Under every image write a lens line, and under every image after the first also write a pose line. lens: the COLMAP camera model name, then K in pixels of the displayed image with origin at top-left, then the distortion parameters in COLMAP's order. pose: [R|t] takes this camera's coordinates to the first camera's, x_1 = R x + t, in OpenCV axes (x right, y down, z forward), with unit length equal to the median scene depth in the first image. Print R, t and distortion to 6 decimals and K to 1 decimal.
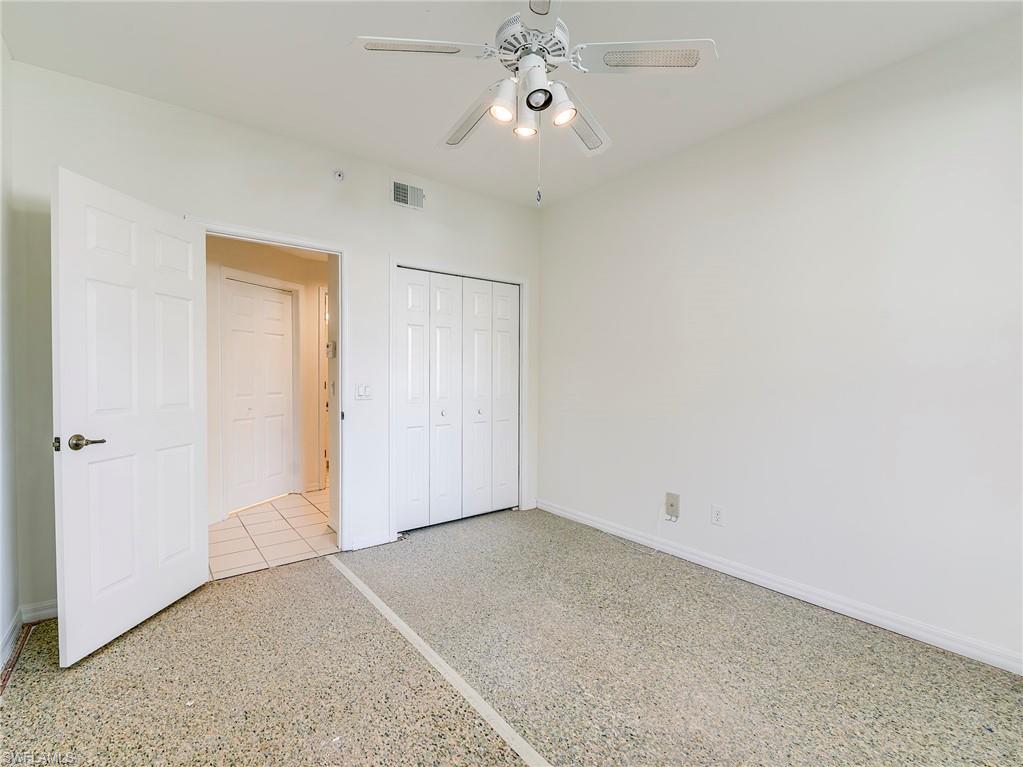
lens RADIAL K [[466.3, 0, 513.1], [0, 466.3, 382.2], [0, 0, 1]] dist [0.012158, -0.013519]
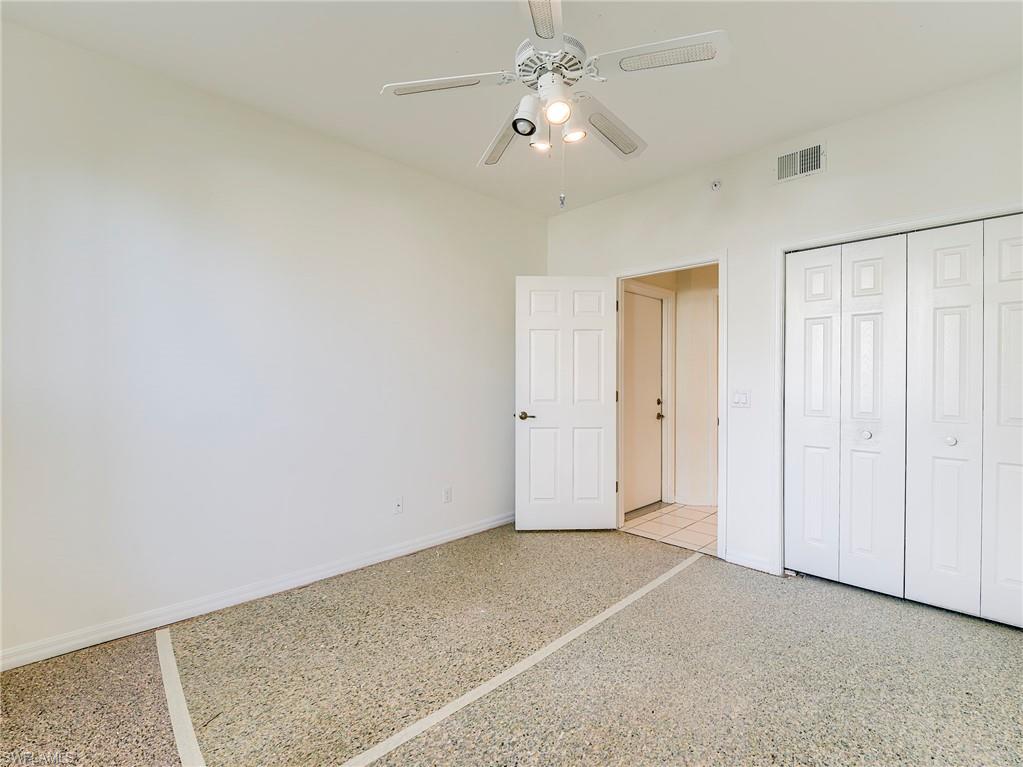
lens RADIAL K [[466.3, 0, 513.1], [0, 466.3, 382.2], [0, 0, 1]] dist [0.012158, -0.013519]
pose [[0.106954, 0.000423, -0.994264, 0.616200], [-0.019990, 0.999799, -0.001725, -0.003384], [0.994063, 0.020060, 0.106941, 0.471639]]
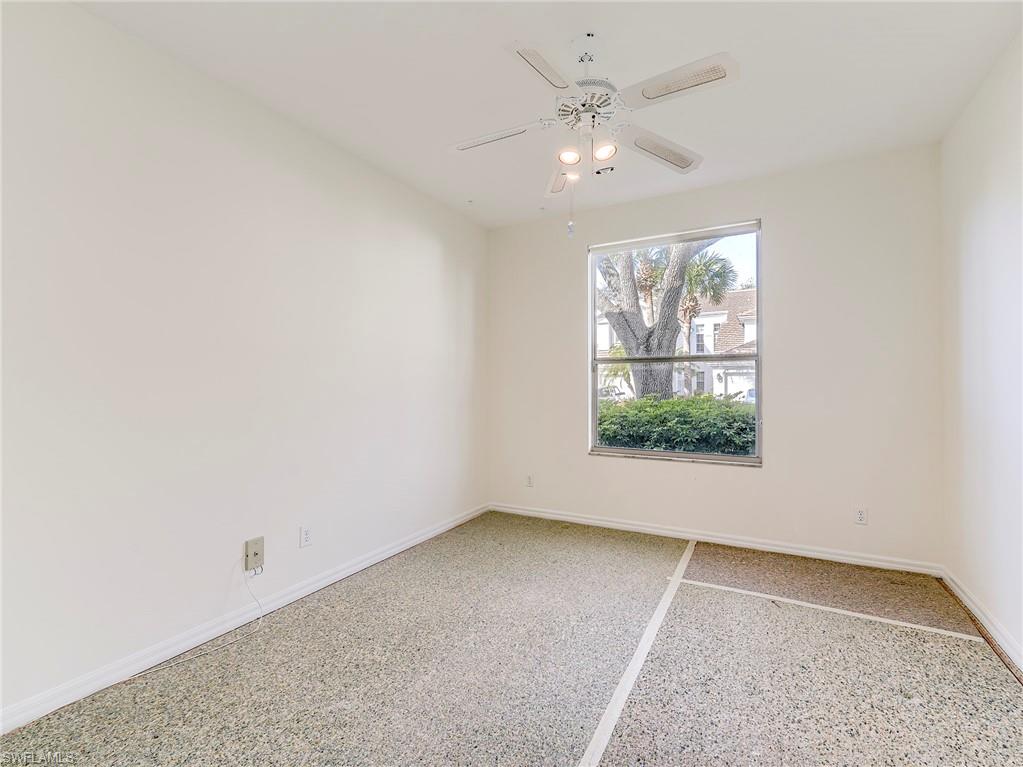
lens RADIAL K [[466.3, 0, 513.1], [0, 466.3, 382.2], [0, 0, 1]] dist [0.012158, -0.013519]
pose [[-0.395853, -0.003850, 0.918306, -0.554581], [0.018023, 0.999766, 0.011961, -0.021264], [-0.918137, 0.021285, -0.395691, 0.949118]]
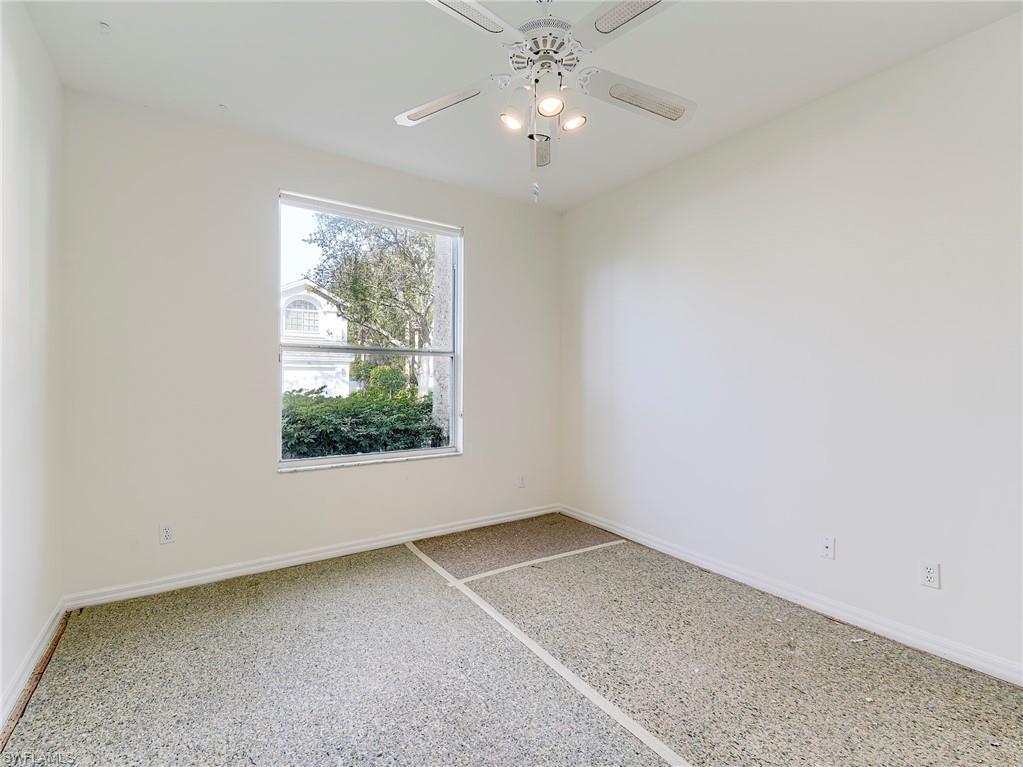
lens RADIAL K [[466.3, 0, 513.1], [0, 466.3, 382.2], [0, 0, 1]] dist [0.012158, -0.013519]
pose [[-0.997472, -0.014054, 0.069661, 0.019557], [-0.012080, 0.999516, 0.028671, -0.021149], [-0.070030, 0.027757, -0.997159, 1.166799]]
